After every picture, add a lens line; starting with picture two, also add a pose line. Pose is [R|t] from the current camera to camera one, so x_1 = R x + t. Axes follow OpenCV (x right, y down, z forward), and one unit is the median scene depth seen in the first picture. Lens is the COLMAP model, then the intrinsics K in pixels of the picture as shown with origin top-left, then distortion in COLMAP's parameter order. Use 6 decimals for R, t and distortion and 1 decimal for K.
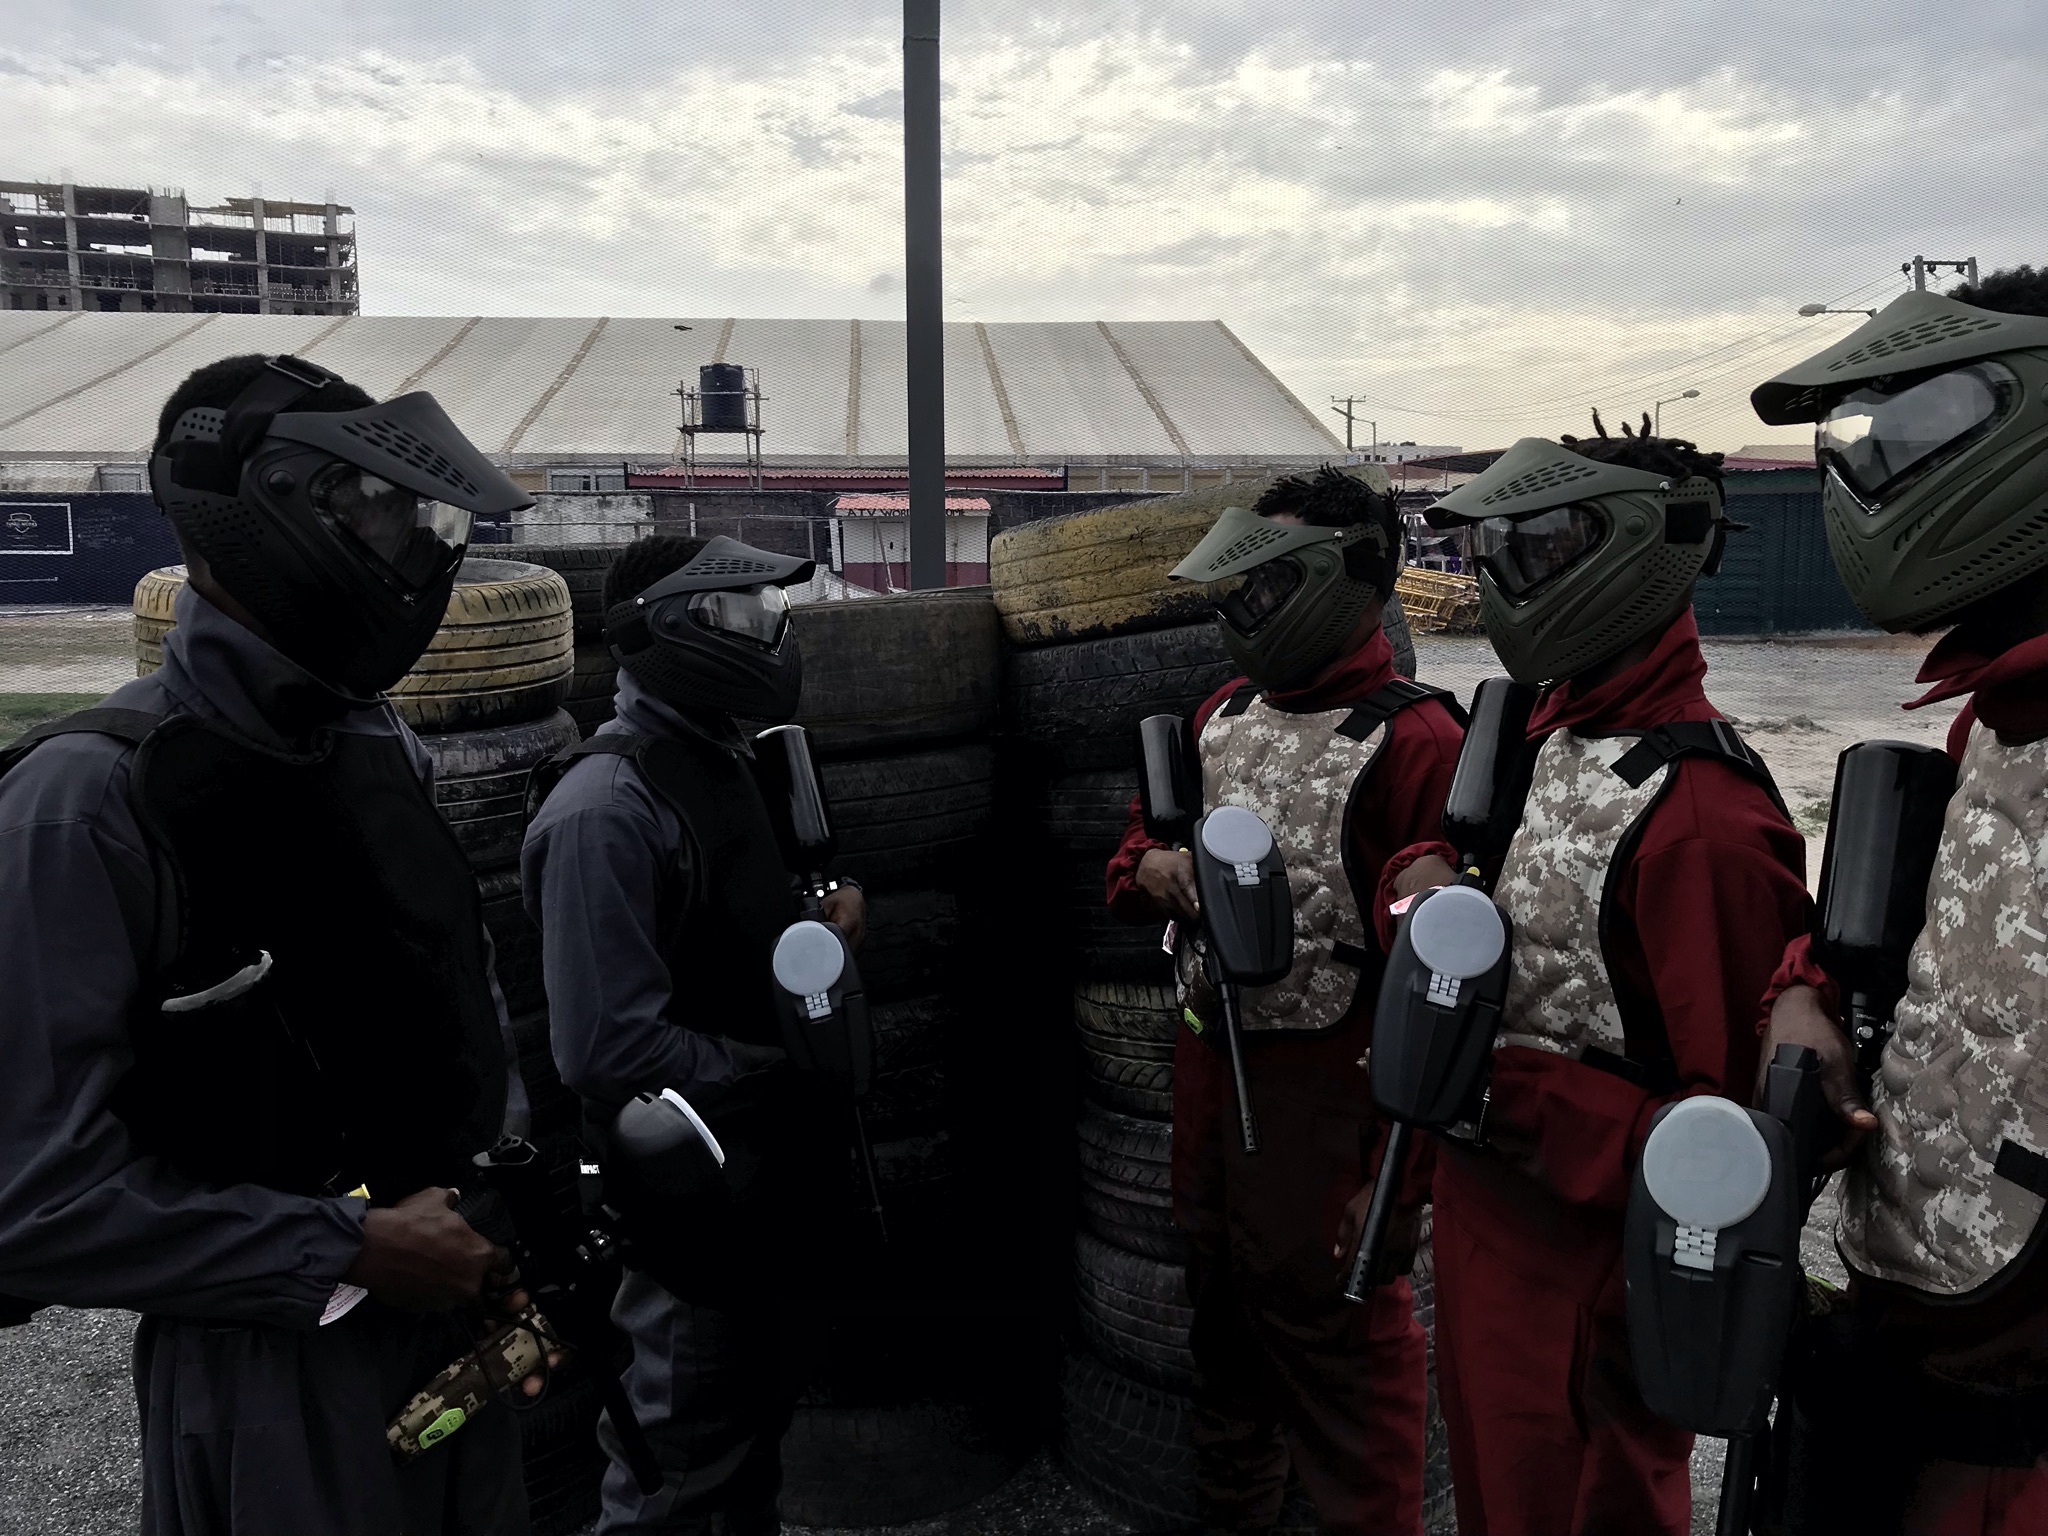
lens RADIAL K [[1689.0, 0, 1005.3], [0, 1689.0, 758.4], [0, 0, 1]] dist [0.005073, -0.013238]
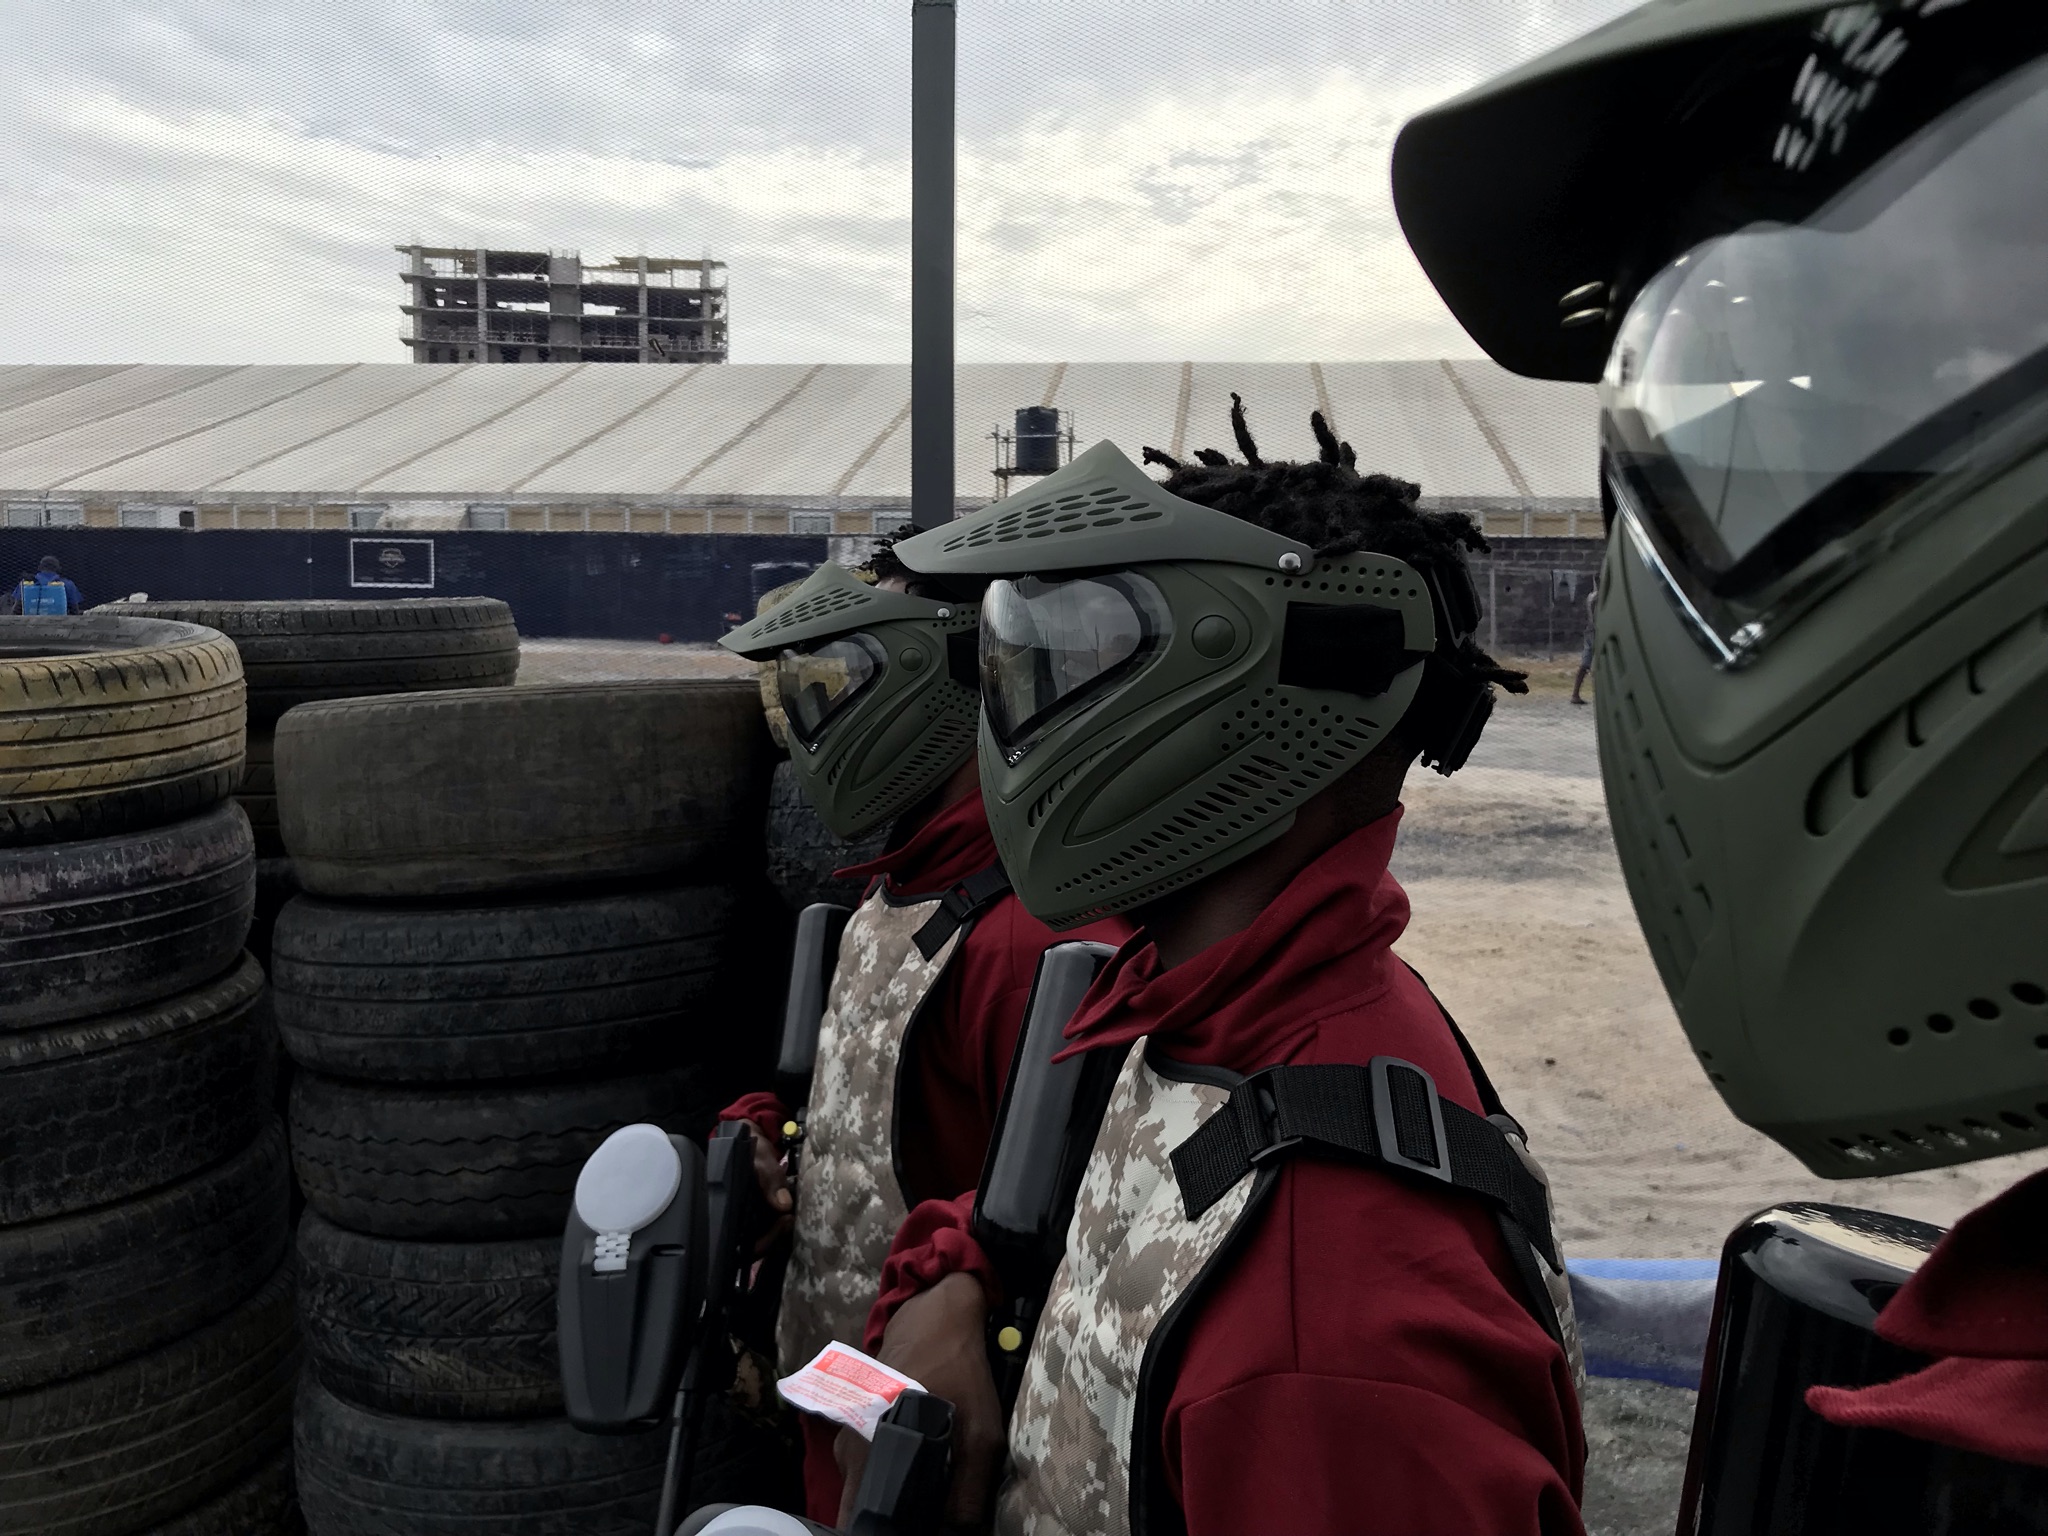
lens RADIAL K [[1689.0, 0, 1022.8], [0, 1689.0, 767.1], [0, 0, 1]] dist [0.005073, -0.013238]
pose [[0.979195, 0.033310, -0.200167, 0.271323], [-0.037291, 0.999174, -0.016150, -0.054321], [0.199464, 0.023278, 0.979629, 0.312612]]
